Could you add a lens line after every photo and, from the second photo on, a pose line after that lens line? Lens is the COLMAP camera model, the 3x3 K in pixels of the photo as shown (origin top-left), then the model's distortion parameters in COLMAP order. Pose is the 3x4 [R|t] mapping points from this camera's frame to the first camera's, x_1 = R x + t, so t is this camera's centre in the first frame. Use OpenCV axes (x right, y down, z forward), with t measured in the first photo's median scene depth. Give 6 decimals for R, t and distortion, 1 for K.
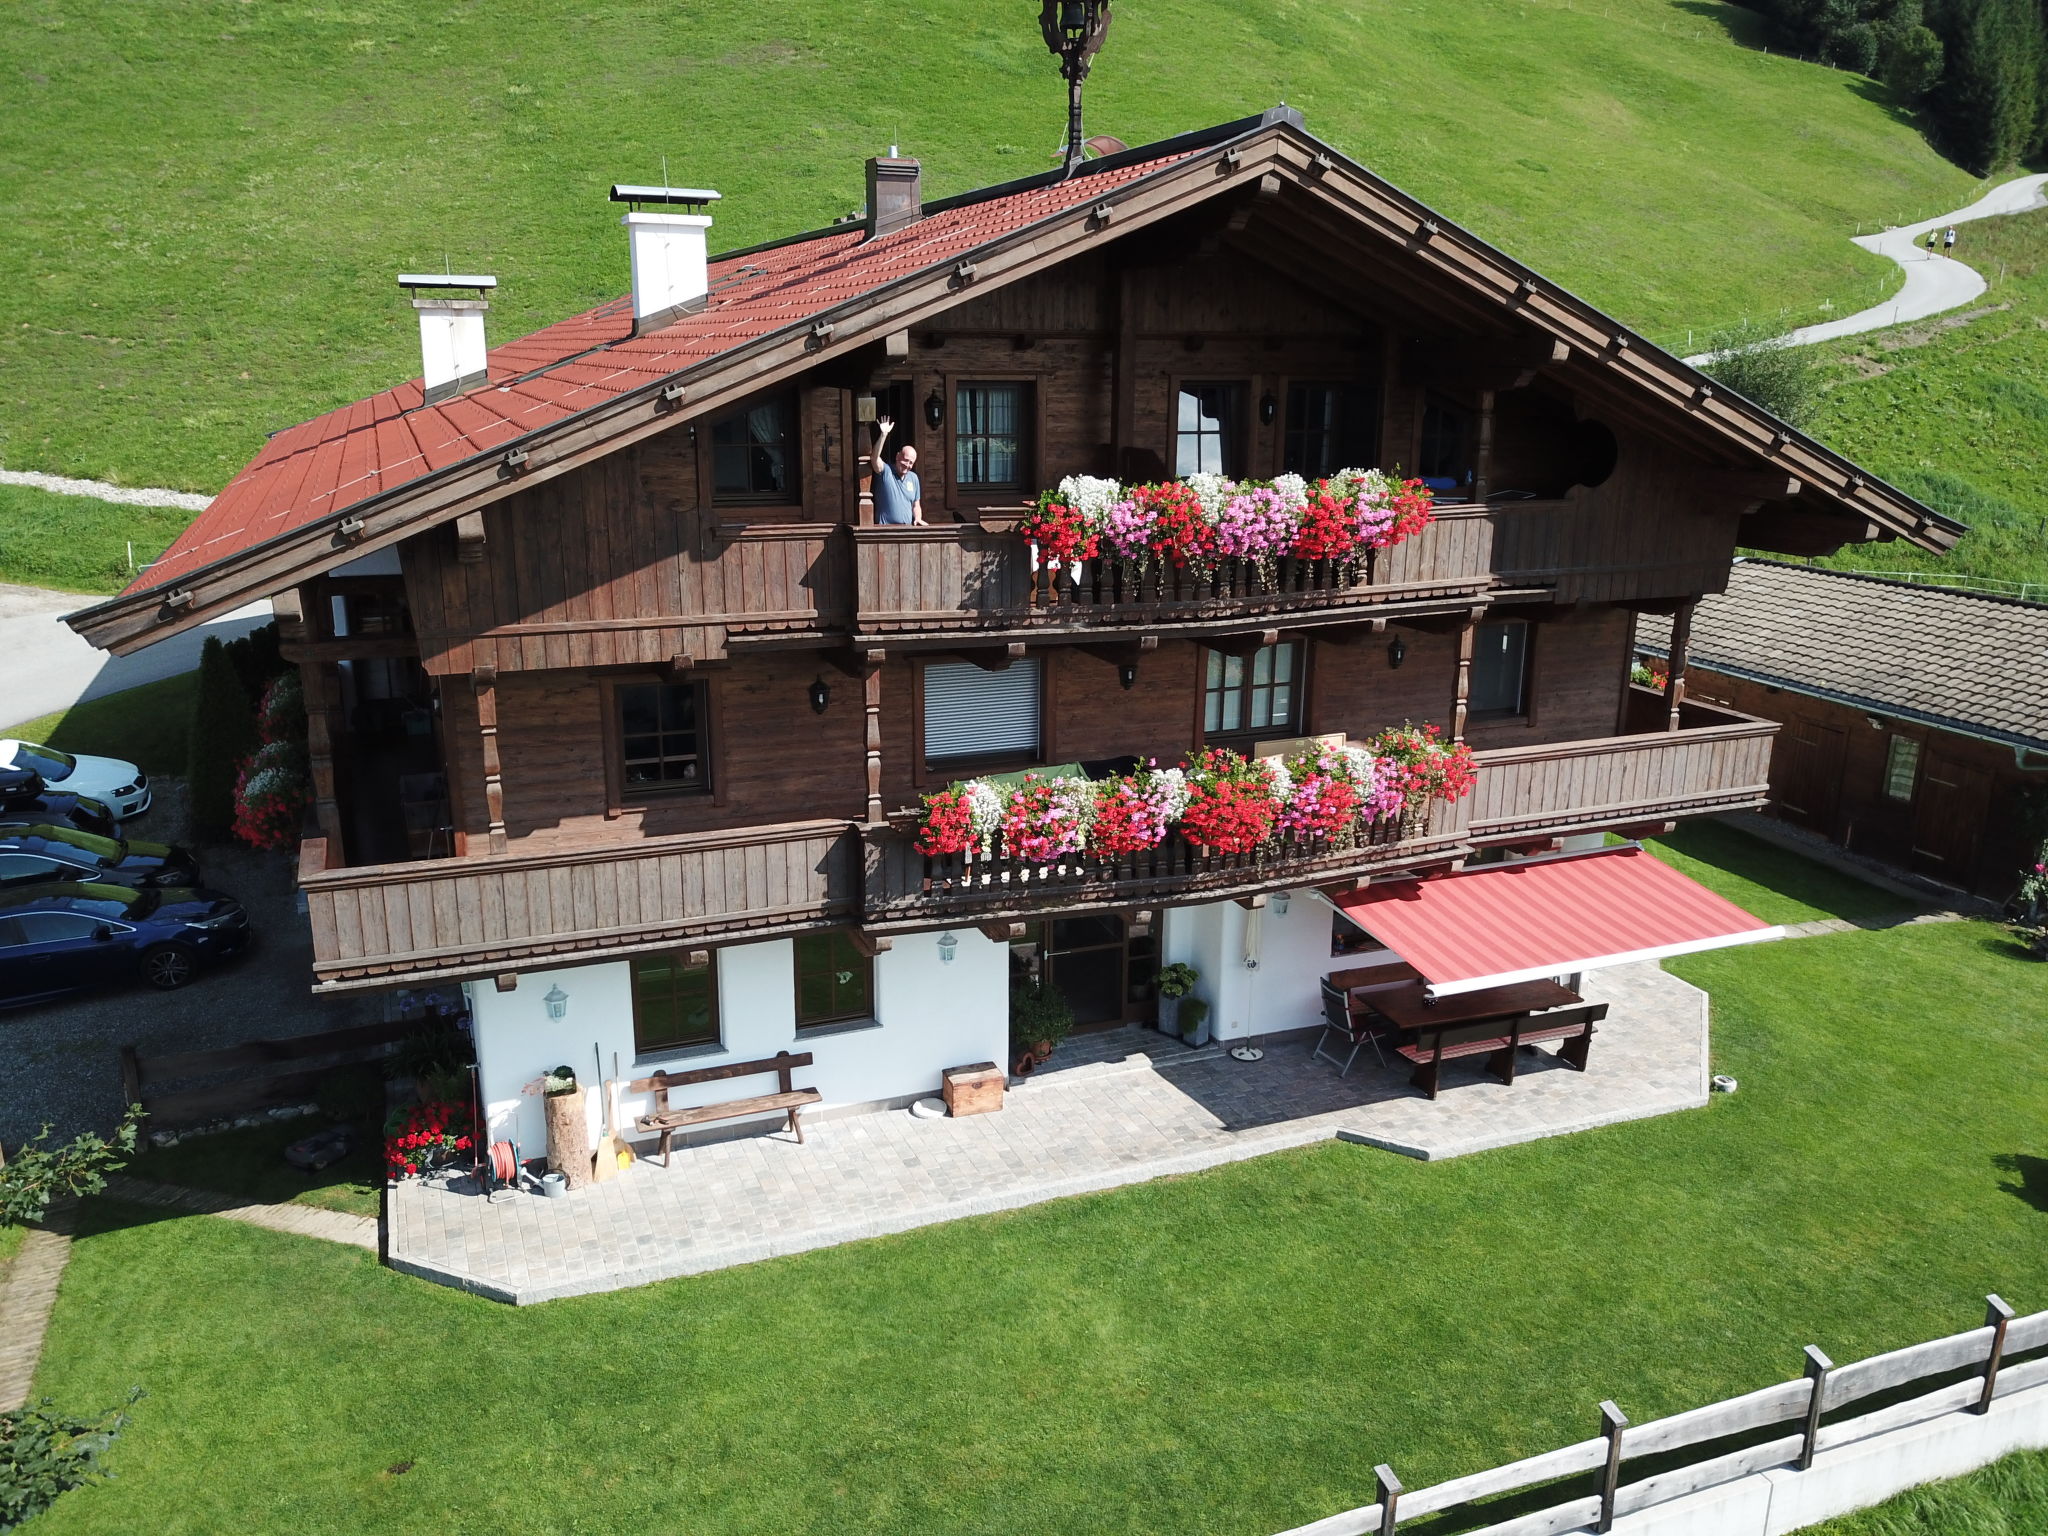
lens RADIAL K [[1554.6, 0, 1024.0], [0, 1554.6, 768.0], [0, 0, 1]] dist [0.012285, -0.008530]
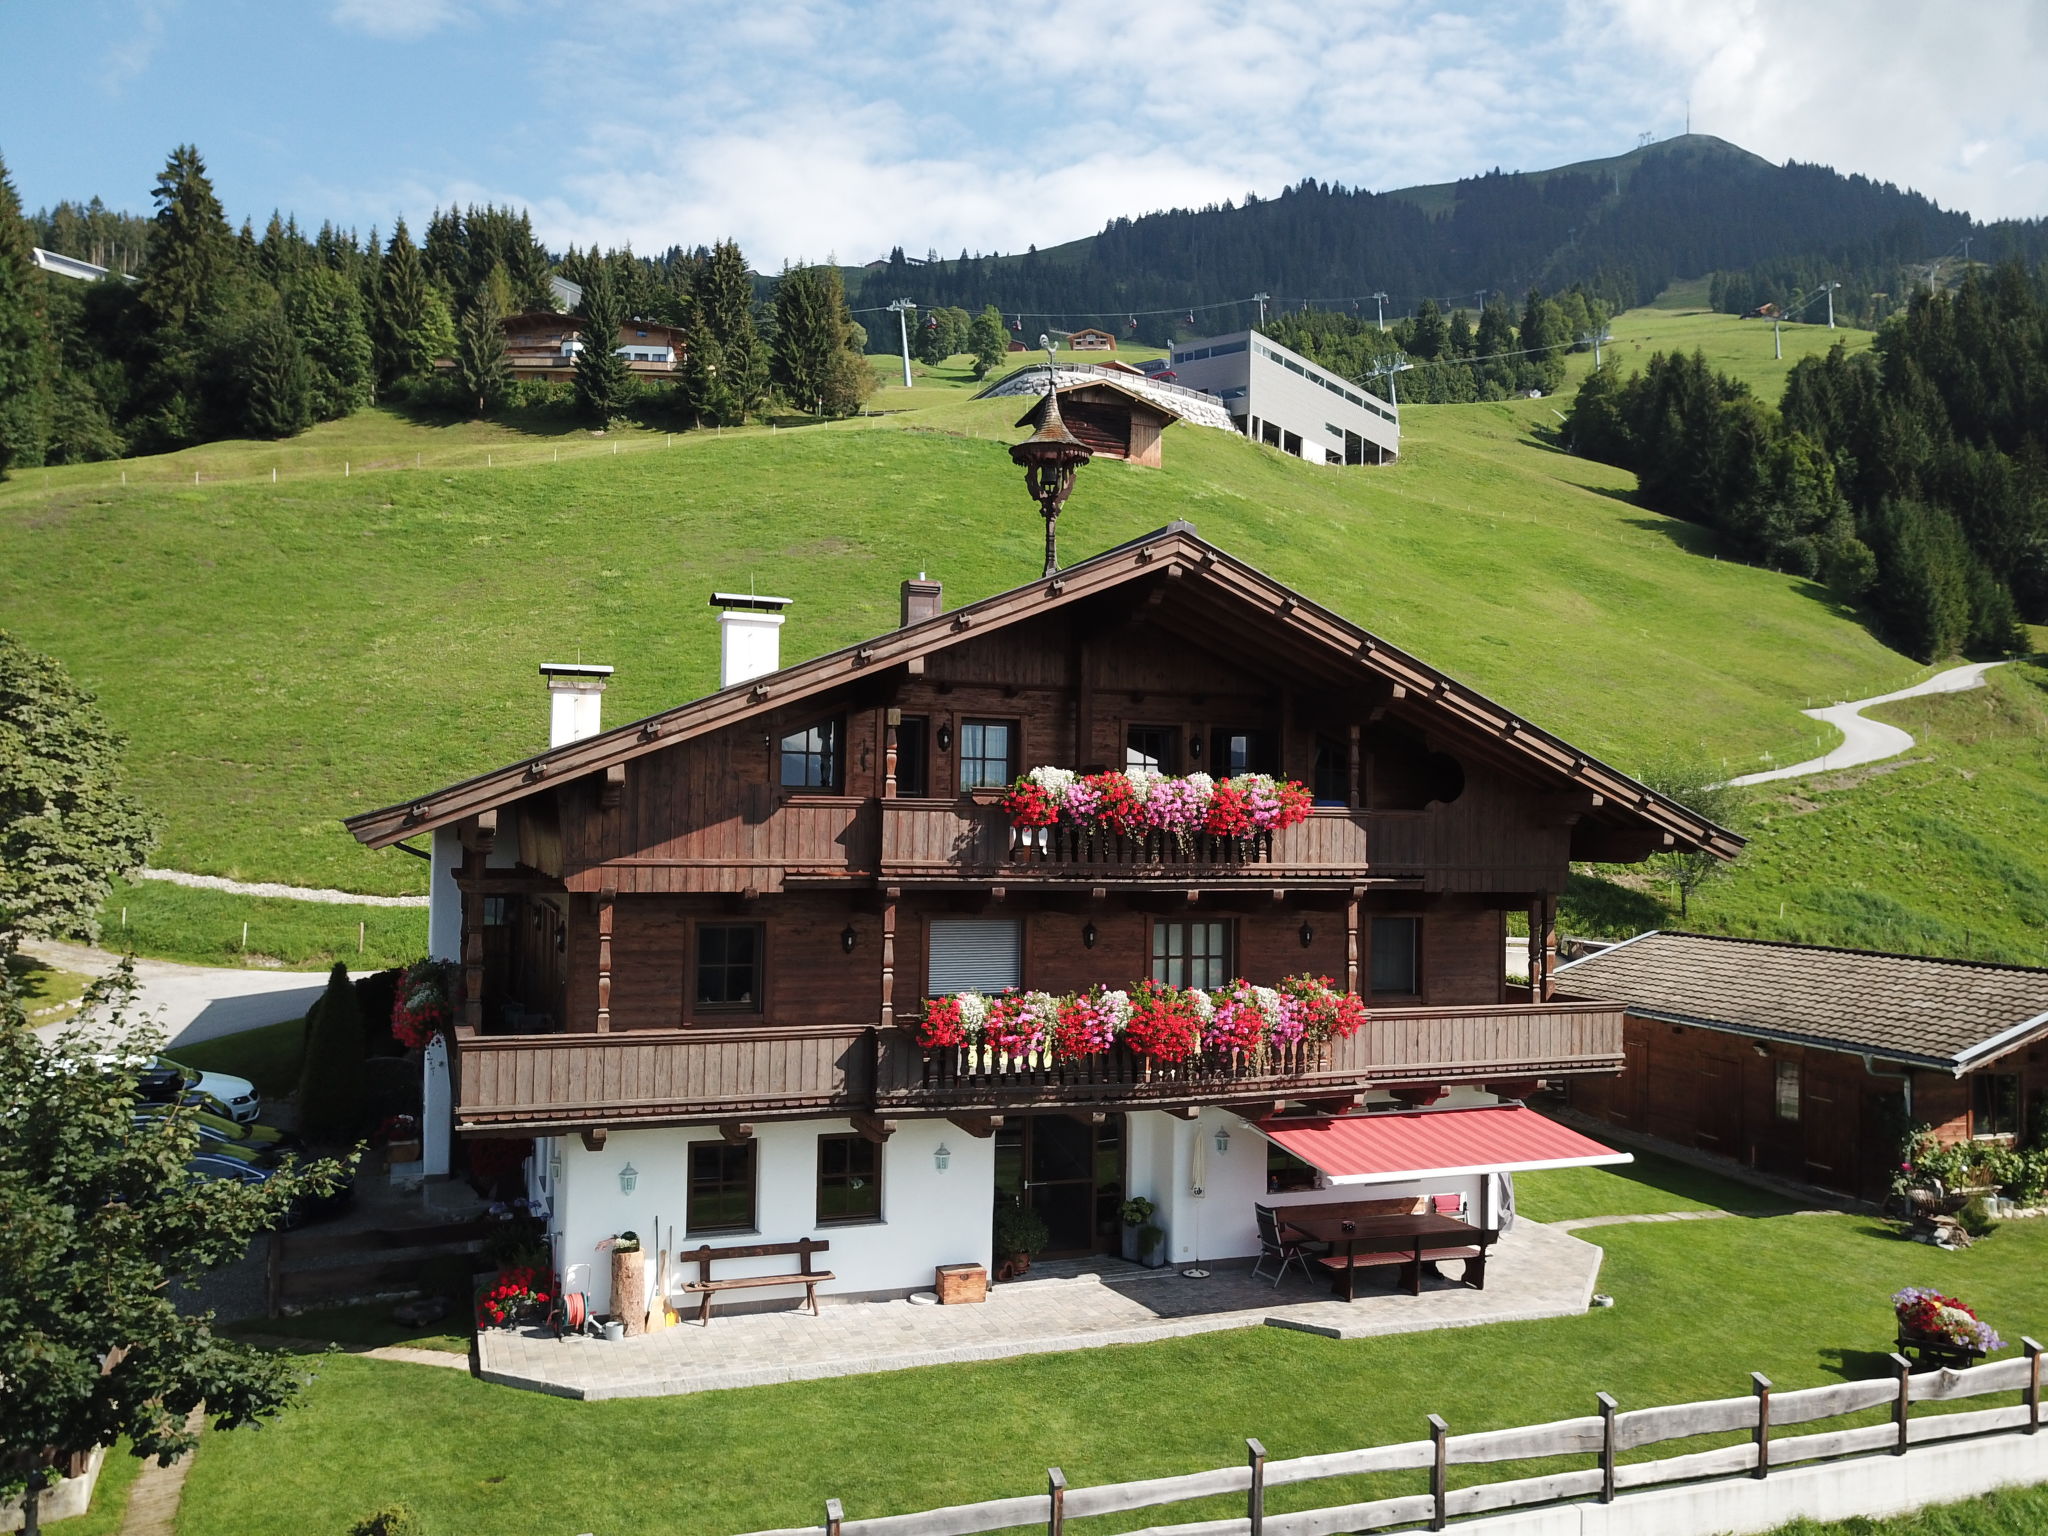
lens RADIAL K [[1605.0, 0, 1024.0], [0, 1605.0, 768.0], [0, 0, 1]] dist [-0.001375, -0.003590]
pose [[0.999739, 0.006430, -0.021908, 0.041666], [-0.012791, 0.952546, -0.304126, 0.212317], [0.018913, 0.304327, 0.952380, -0.306718]]
